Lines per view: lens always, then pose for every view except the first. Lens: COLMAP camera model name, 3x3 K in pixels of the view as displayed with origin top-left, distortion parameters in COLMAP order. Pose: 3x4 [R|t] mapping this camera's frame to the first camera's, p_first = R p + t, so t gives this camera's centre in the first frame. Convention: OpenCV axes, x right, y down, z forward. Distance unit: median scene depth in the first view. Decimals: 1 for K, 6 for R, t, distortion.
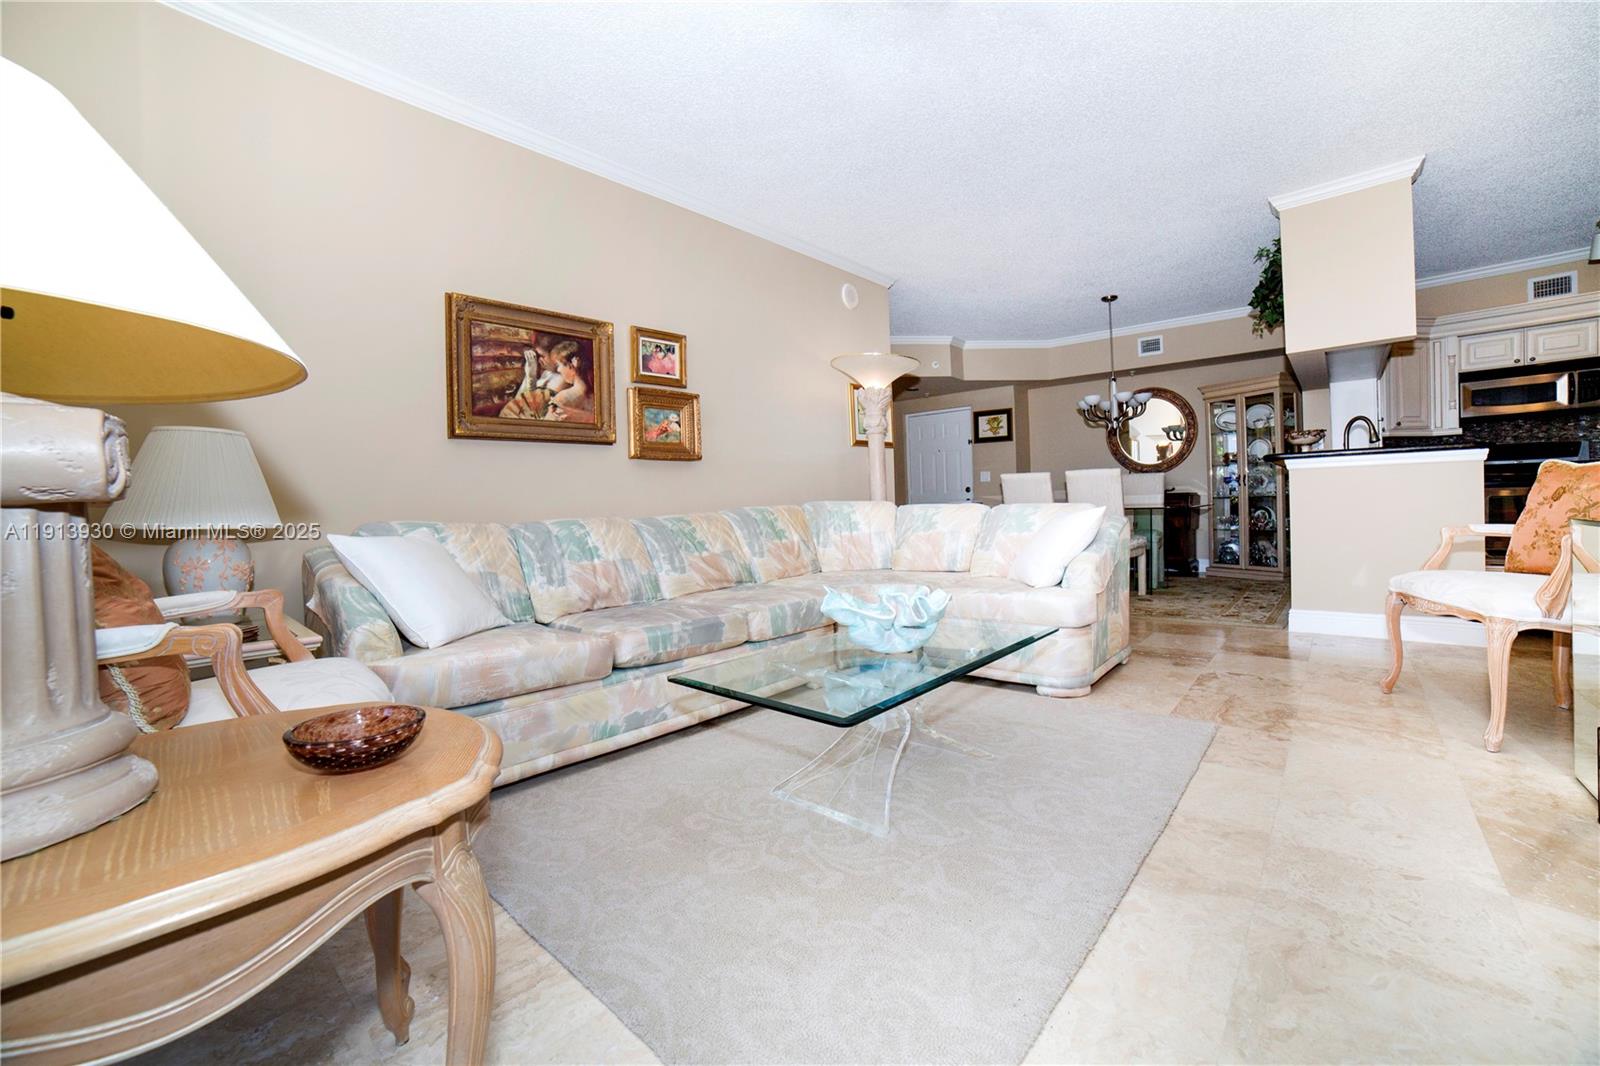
lens RADIAL K [[667.3, 0, 800.2], [0, 667.3, 510.5], [0, 0, 1]] dist [-0.084544, 0.034493]
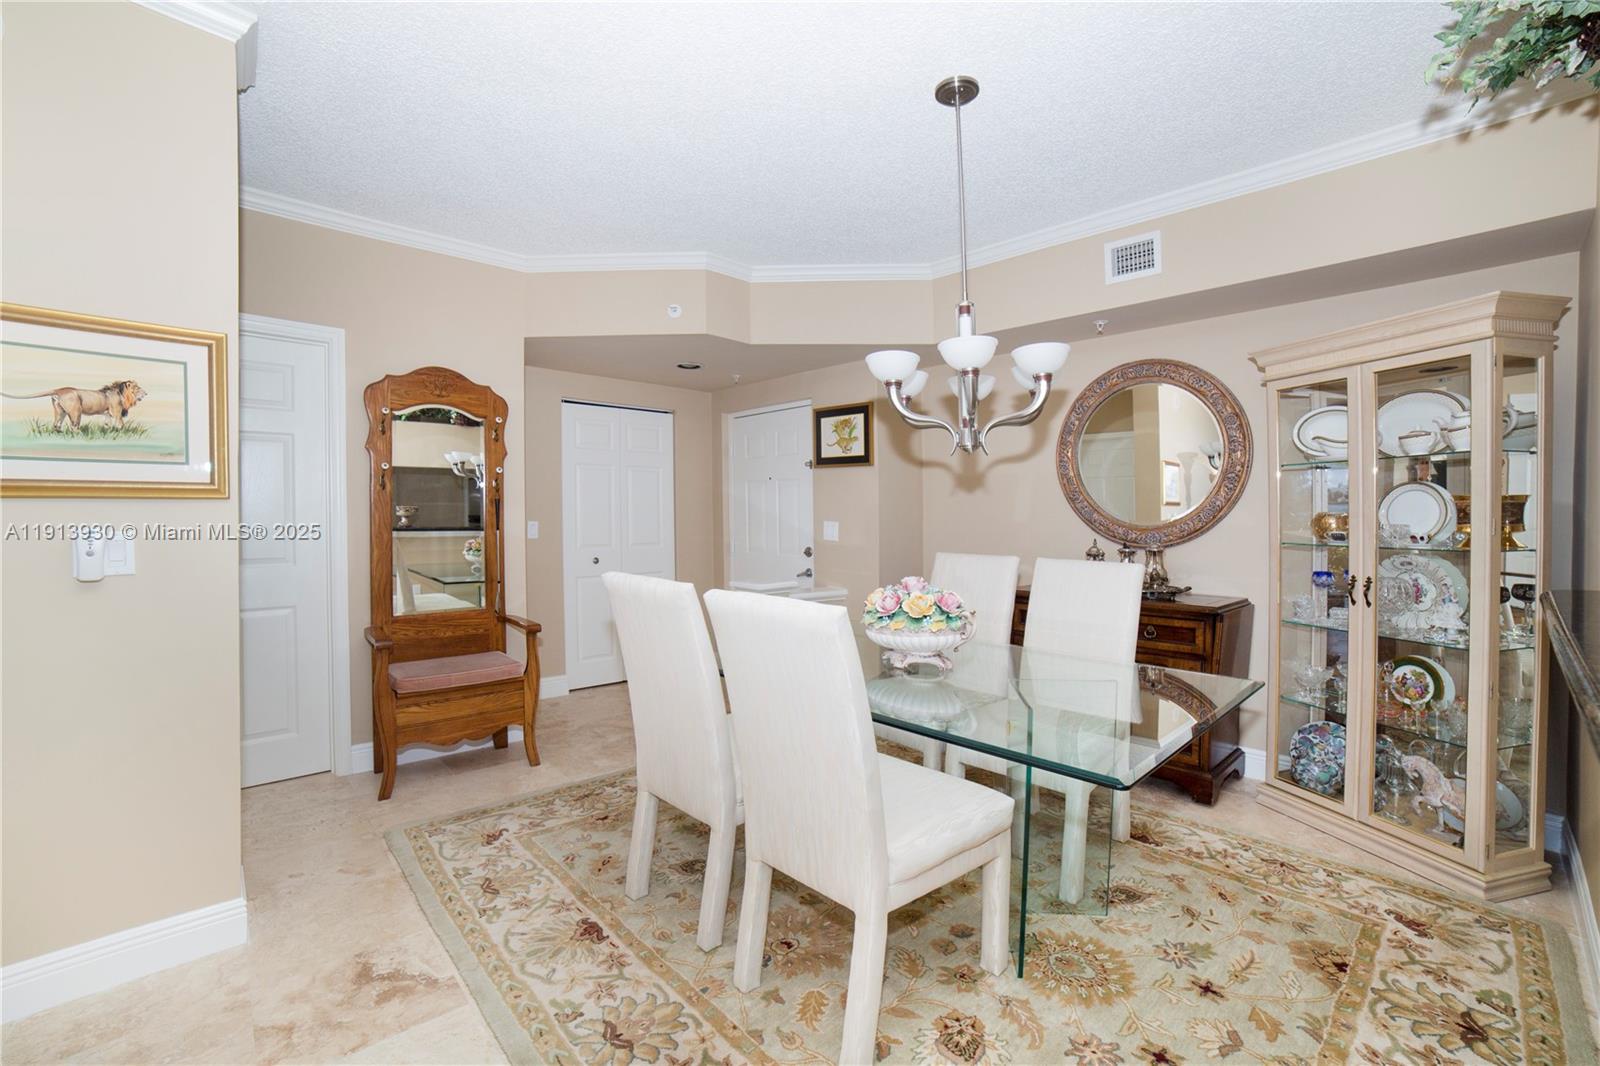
lens RADIAL K [[704.8, 0, 796.8], [0, 704.8, 523.5], [0, 0, 1]] dist [-0.003768, 0.000478]
pose [[0.992725, 0.039552, -0.113724, 0.344076], [-0.038173, 0.999169, 0.014279, -0.069626], [0.114195, -0.009833, 0.993410, 0.469841]]
